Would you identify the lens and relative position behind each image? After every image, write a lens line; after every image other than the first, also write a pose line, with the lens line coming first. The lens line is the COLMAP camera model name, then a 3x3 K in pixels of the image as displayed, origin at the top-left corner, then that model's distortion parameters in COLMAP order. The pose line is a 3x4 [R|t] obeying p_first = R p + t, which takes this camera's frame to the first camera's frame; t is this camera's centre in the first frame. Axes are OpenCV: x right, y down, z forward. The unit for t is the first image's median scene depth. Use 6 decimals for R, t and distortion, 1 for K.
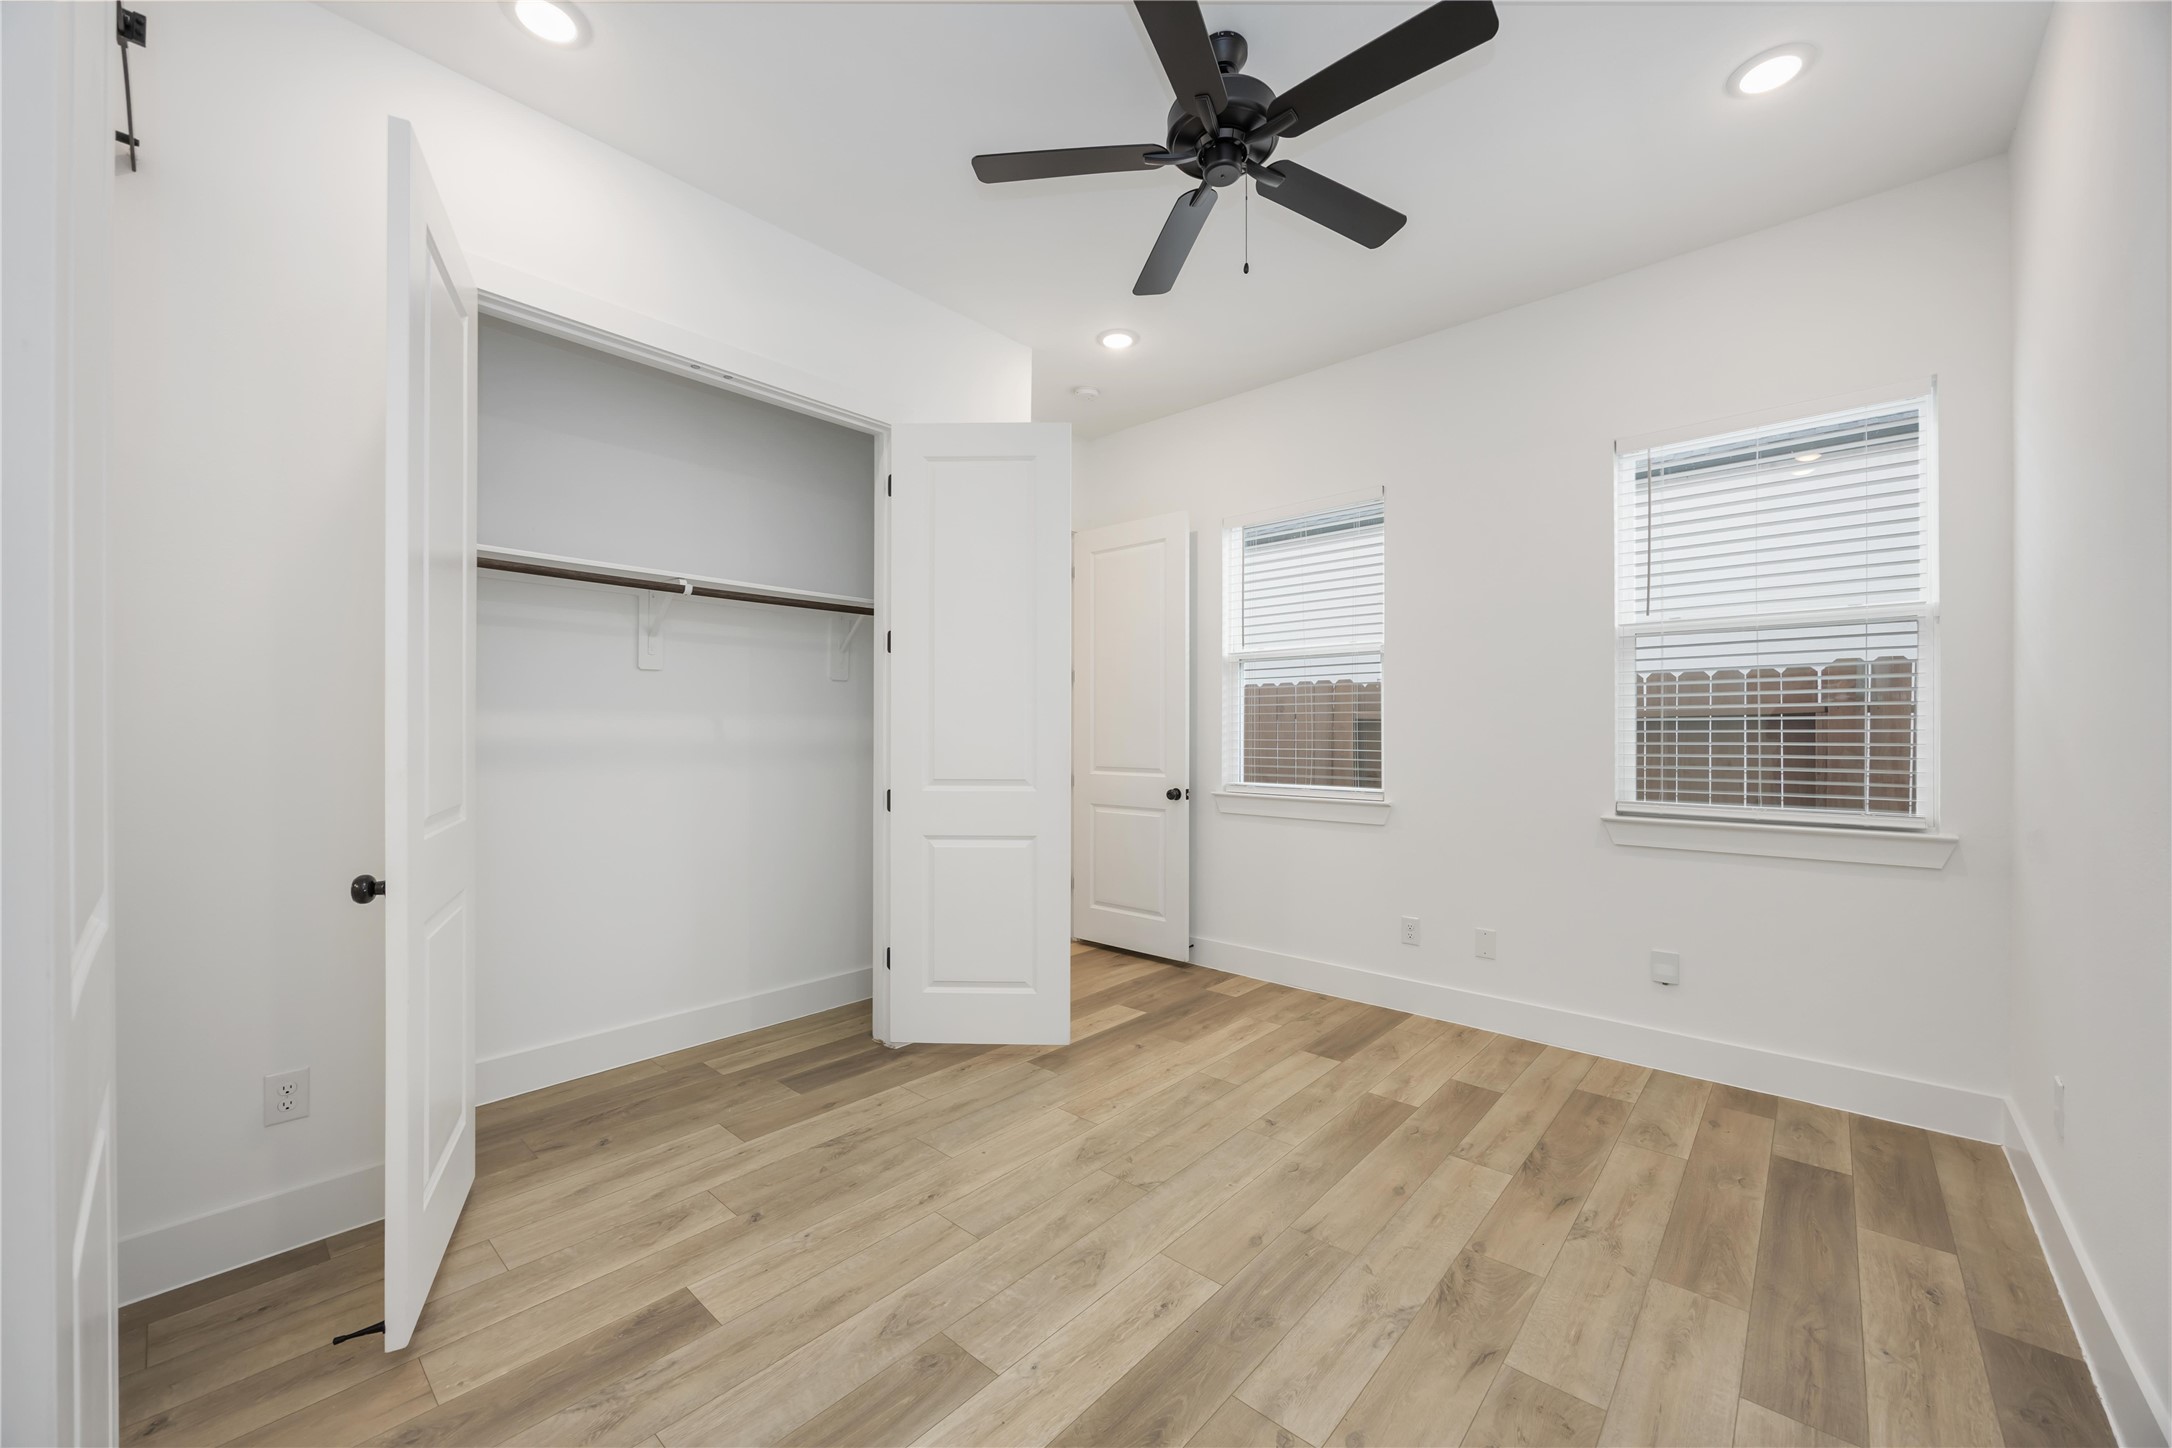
lens RADIAL K [[831.3, 0, 1089.4], [0, 831.3, 738.1], [0, 0, 1]] dist [-0.001249, -0.000935]
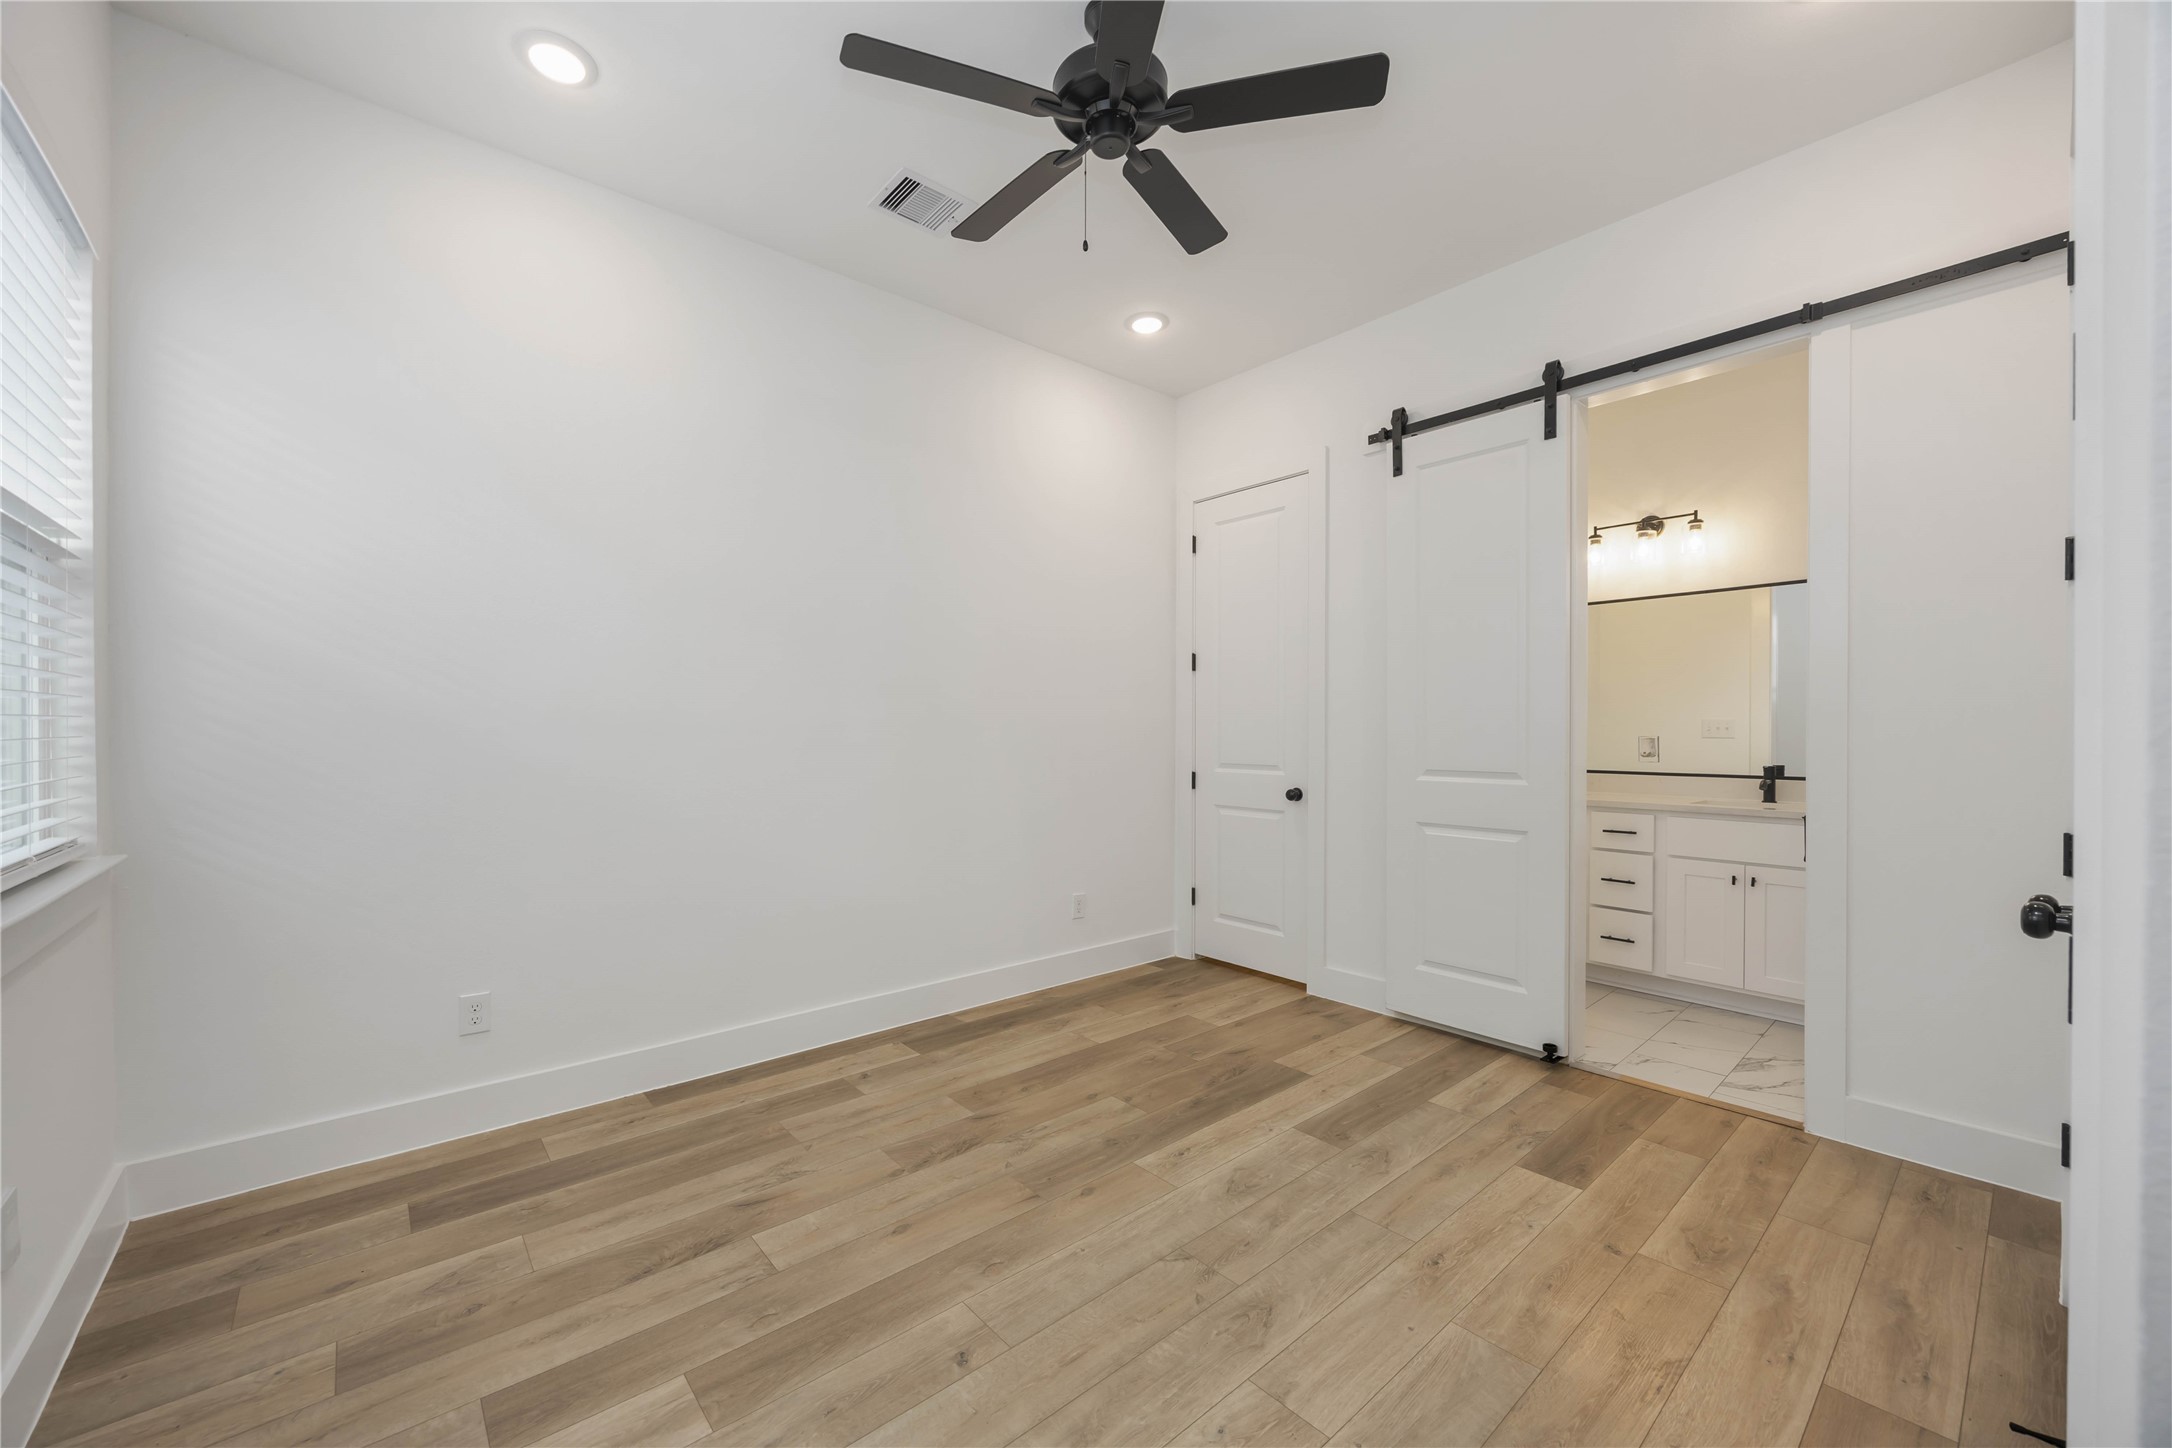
lens RADIAL K [[831.3, 0, 1082.1], [0, 831.3, 722.6], [0, 0, 1]] dist [-0.001249, -0.000935]
pose [[-0.991398, -0.001662, 0.130872, 0.061863], [-0.001588, 0.999999, 0.000667, -0.008195], [-0.130873, 0.000454, -0.991399, 1.942822]]
